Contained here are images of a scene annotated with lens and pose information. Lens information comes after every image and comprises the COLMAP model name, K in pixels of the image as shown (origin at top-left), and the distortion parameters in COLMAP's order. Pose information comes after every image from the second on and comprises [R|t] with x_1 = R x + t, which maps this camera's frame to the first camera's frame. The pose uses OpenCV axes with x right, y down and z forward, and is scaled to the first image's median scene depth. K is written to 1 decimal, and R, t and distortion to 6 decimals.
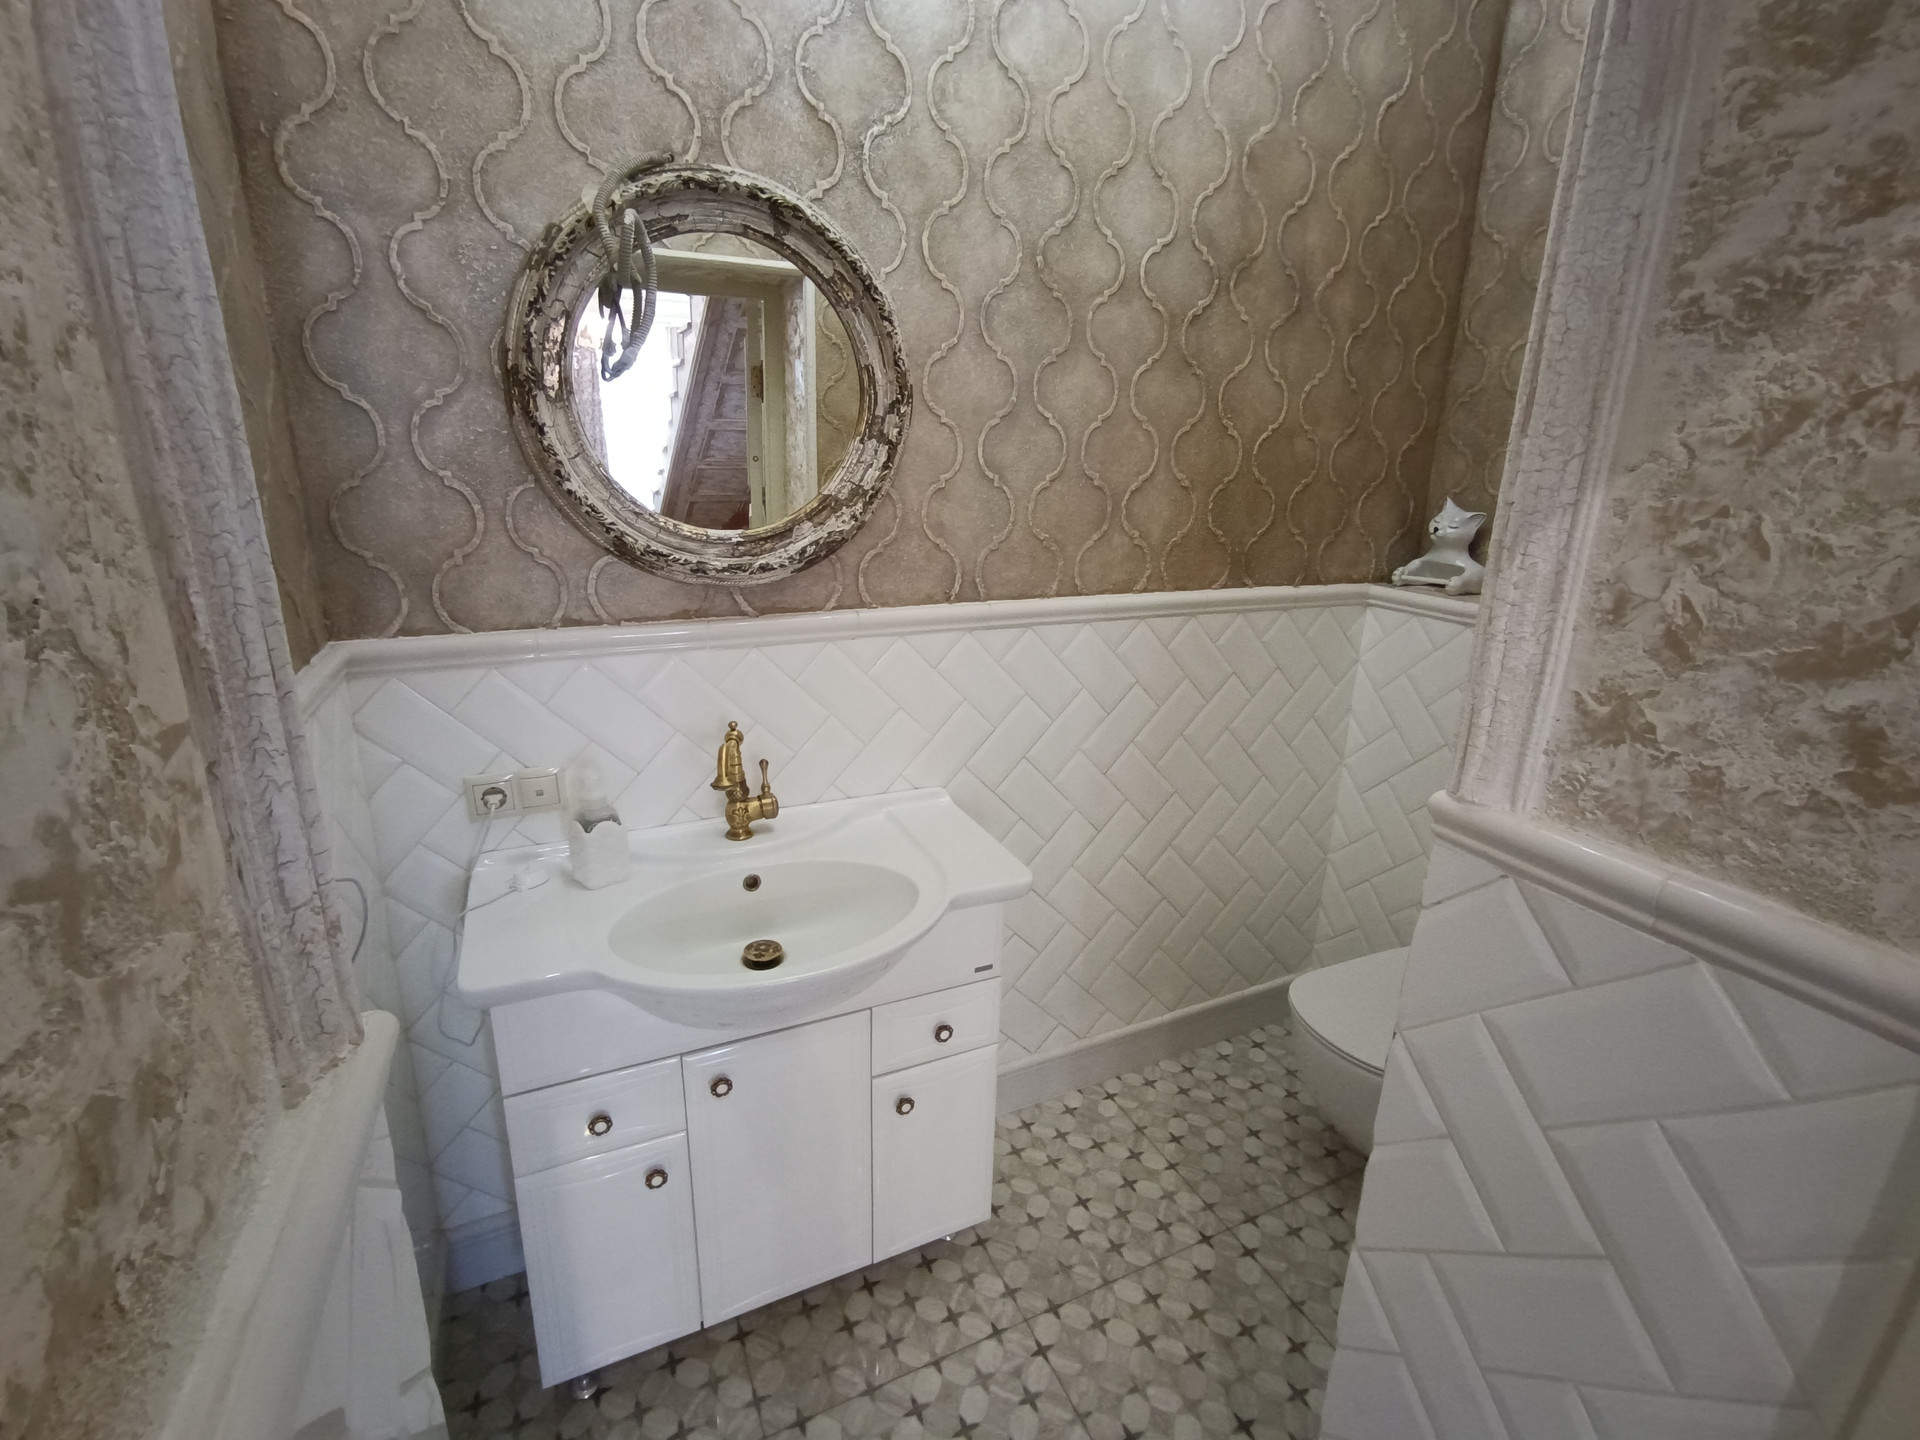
lens RADIAL K [[867.0, 0, 965.3], [0, 867.0, 725.0], [0, 0, 1]] dist [-0.026809, 0.012269]
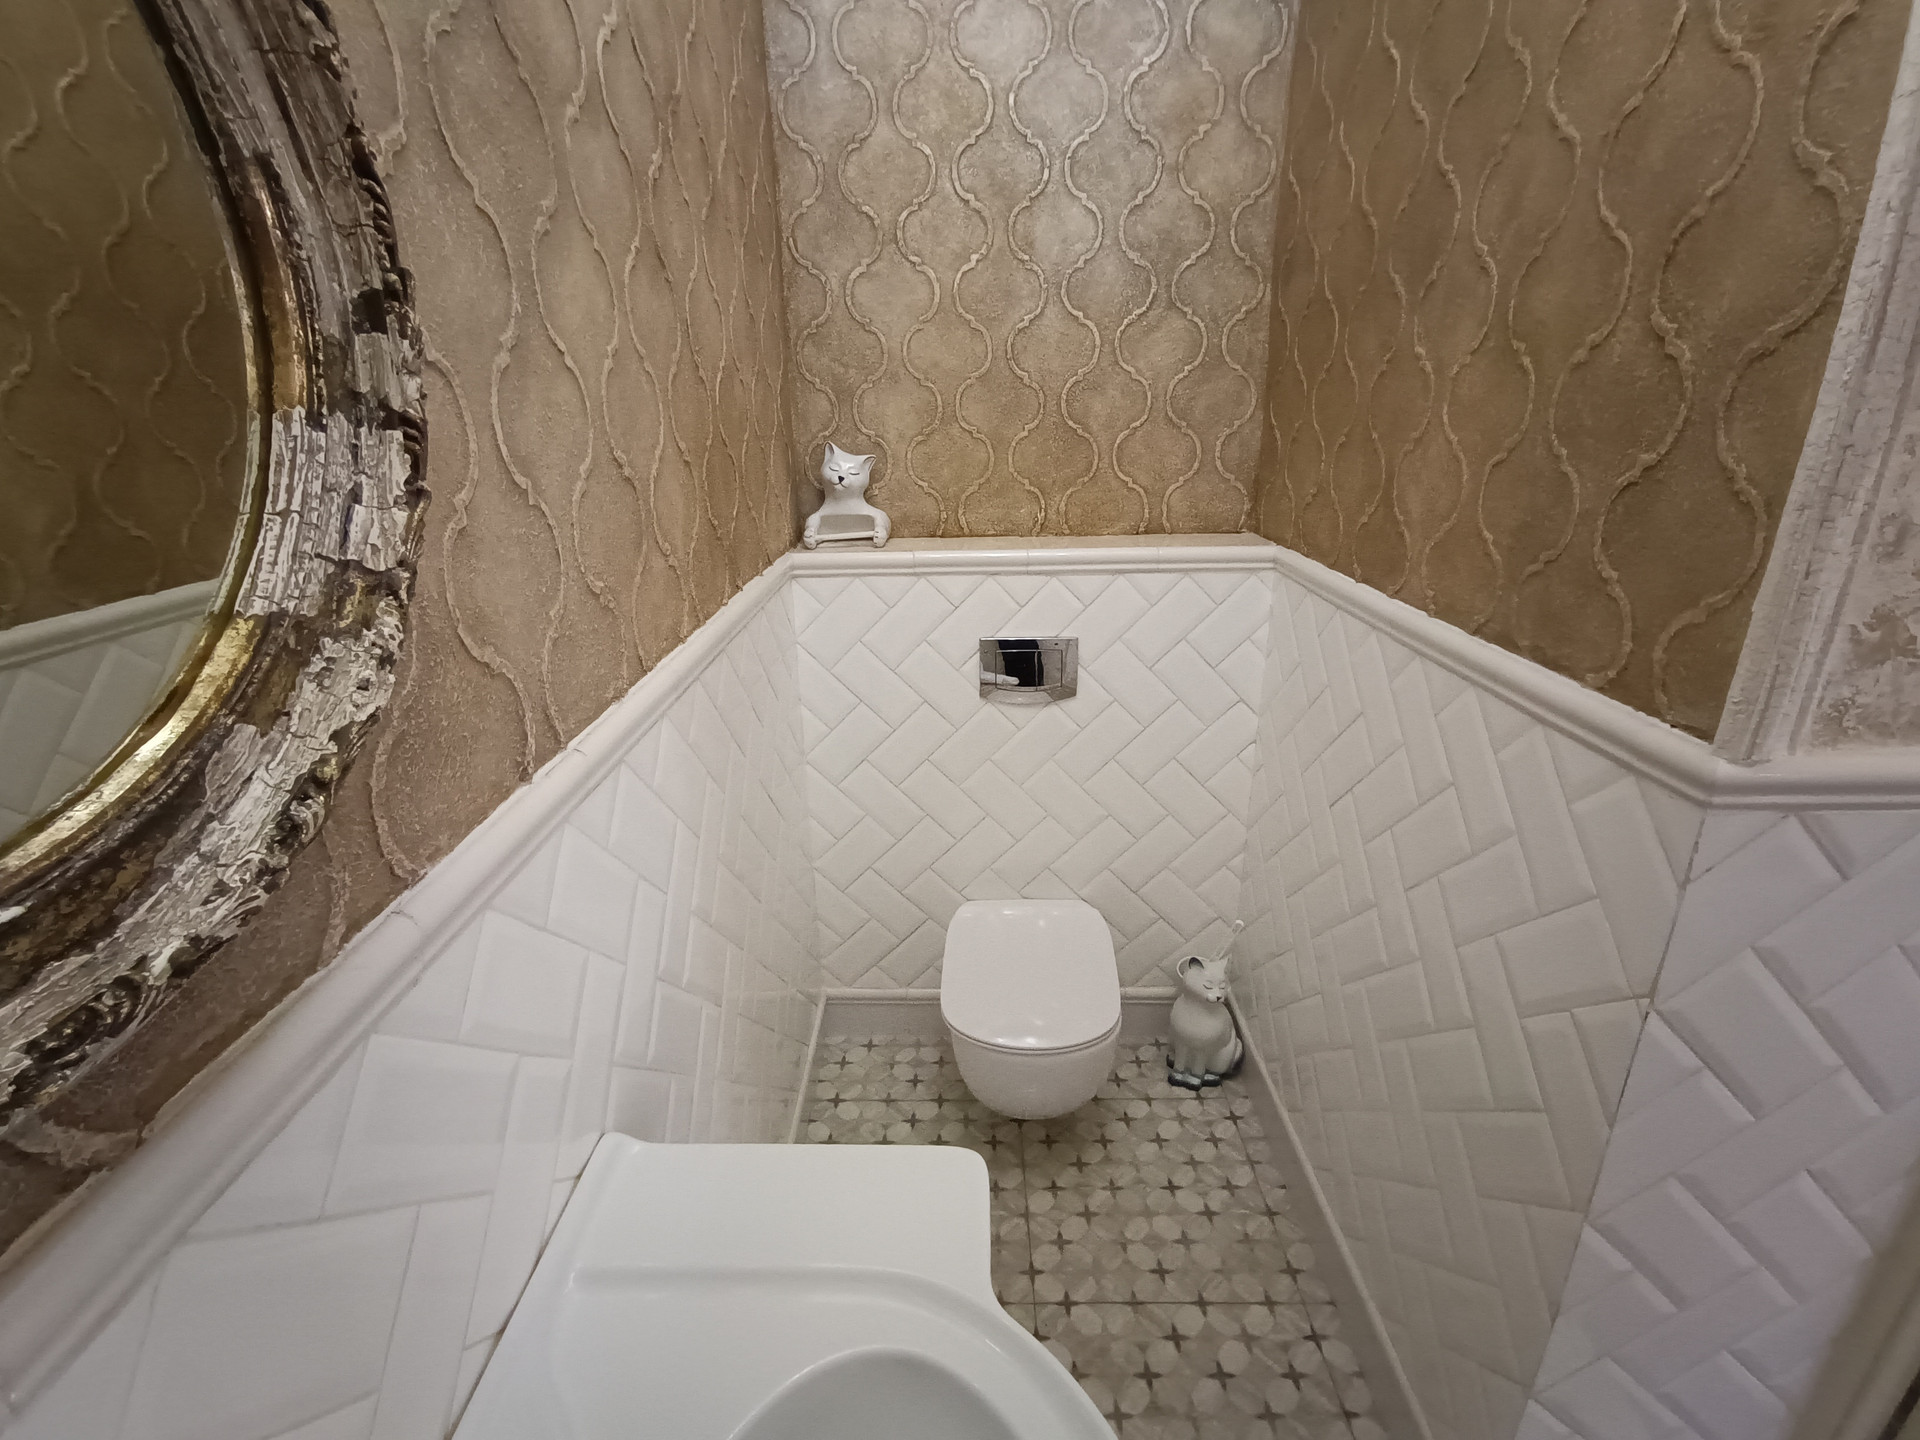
lens RADIAL K [[867.0, 0, 954.7], [0, 867.0, 700.0], [0, 0, 1]] dist [-0.026809, 0.012269]
pose [[0.442986, -0.329308, 0.833858, -0.306250], [0.296701, 0.931536, 0.210261, -0.231953], [-0.846010, 0.154264, 0.510363, 0.664206]]
